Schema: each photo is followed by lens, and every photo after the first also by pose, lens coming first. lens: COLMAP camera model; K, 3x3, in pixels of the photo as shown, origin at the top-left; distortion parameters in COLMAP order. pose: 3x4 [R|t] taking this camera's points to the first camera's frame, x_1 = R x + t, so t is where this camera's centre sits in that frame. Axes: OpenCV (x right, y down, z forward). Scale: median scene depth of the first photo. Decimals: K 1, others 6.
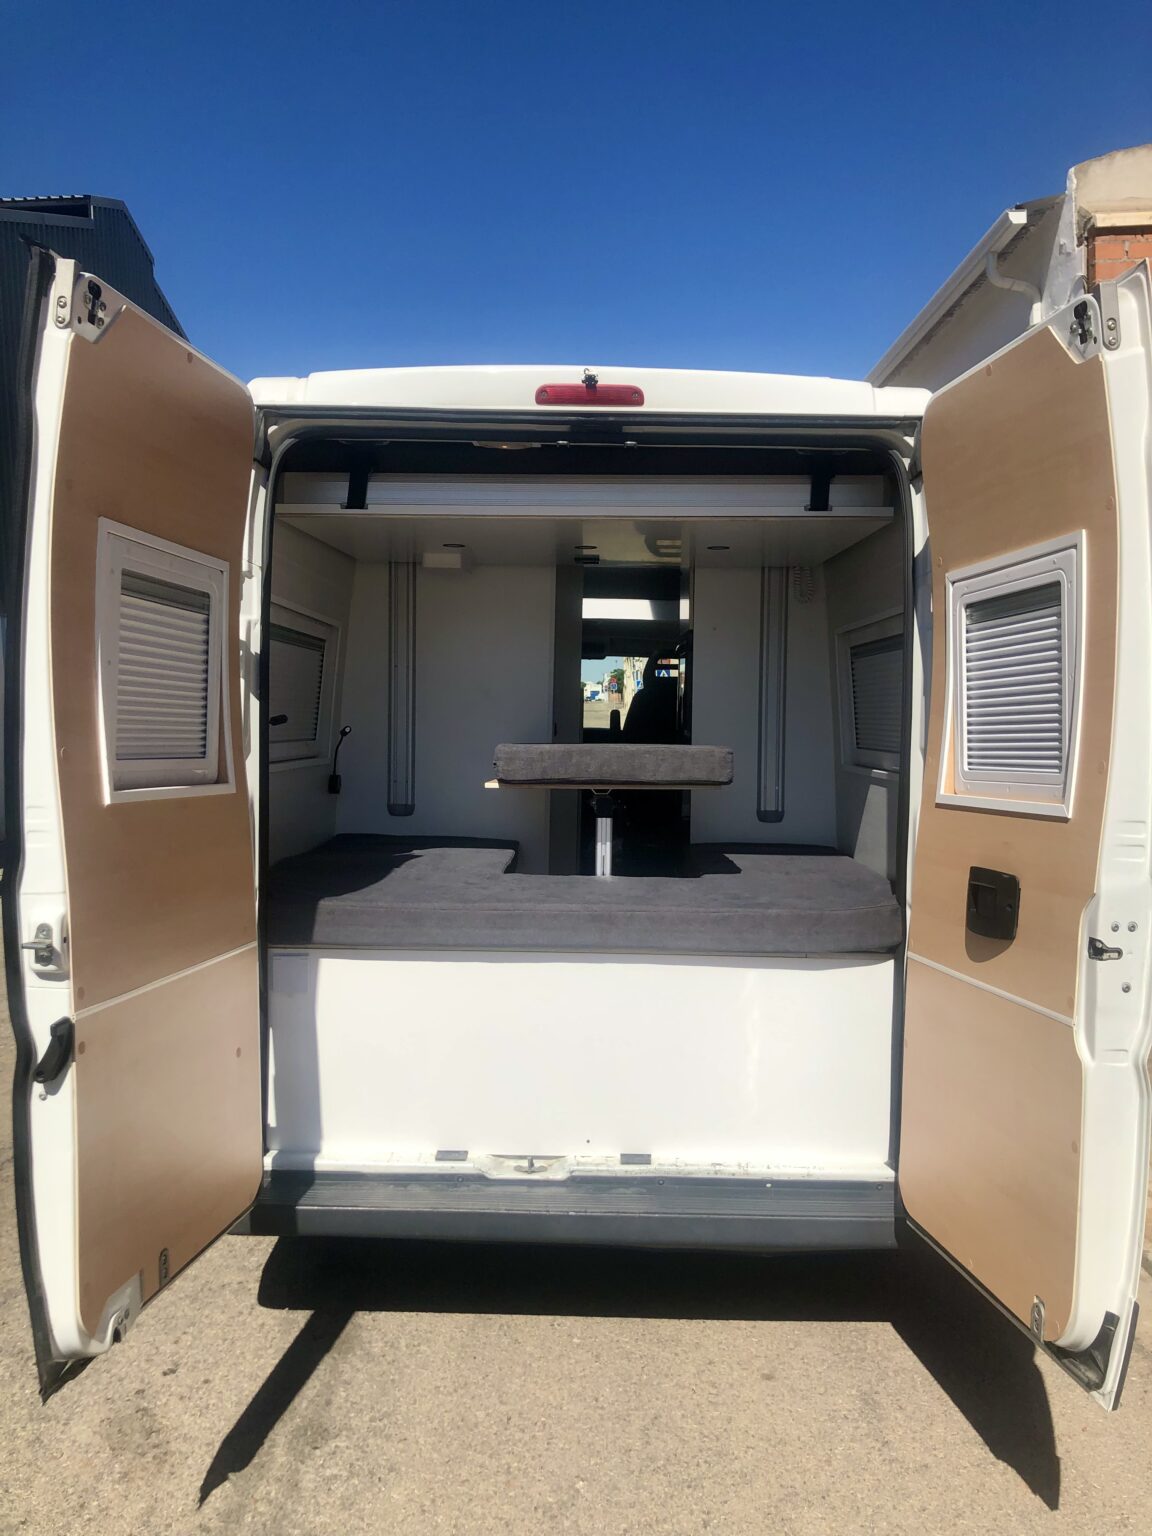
lens RADIAL K [[1248.4, 0, 573.8], [0, 1248.4, 763.1], [0, 0, 1]] dist [0.016628, -0.001913]
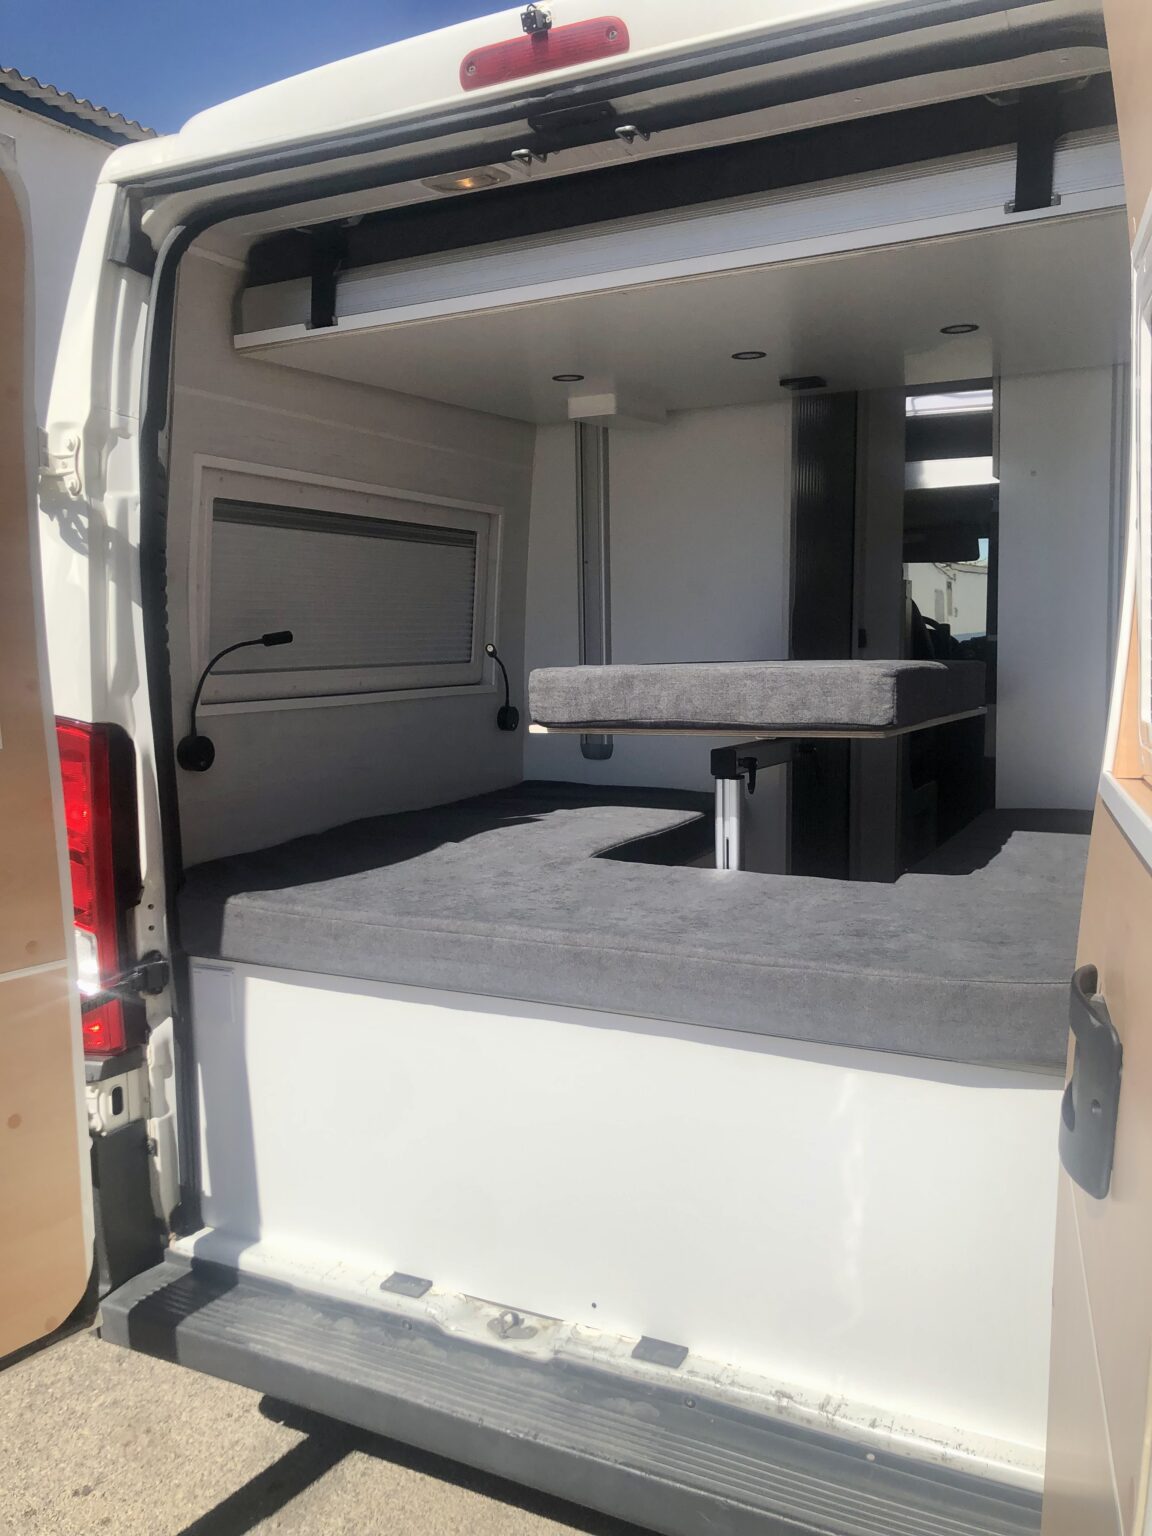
lens RADIAL K [[1267.0, 0, 576.0], [0, 1267.0, 768.0], [0, 0, 1]] dist [0.013756, 0.008760]
pose [[0.895188, 0.019663, -0.445254, 0.281891], [0.012196, 0.997571, 0.068575, -0.008544], [0.445521, -0.066818, 0.892775, 0.450660]]
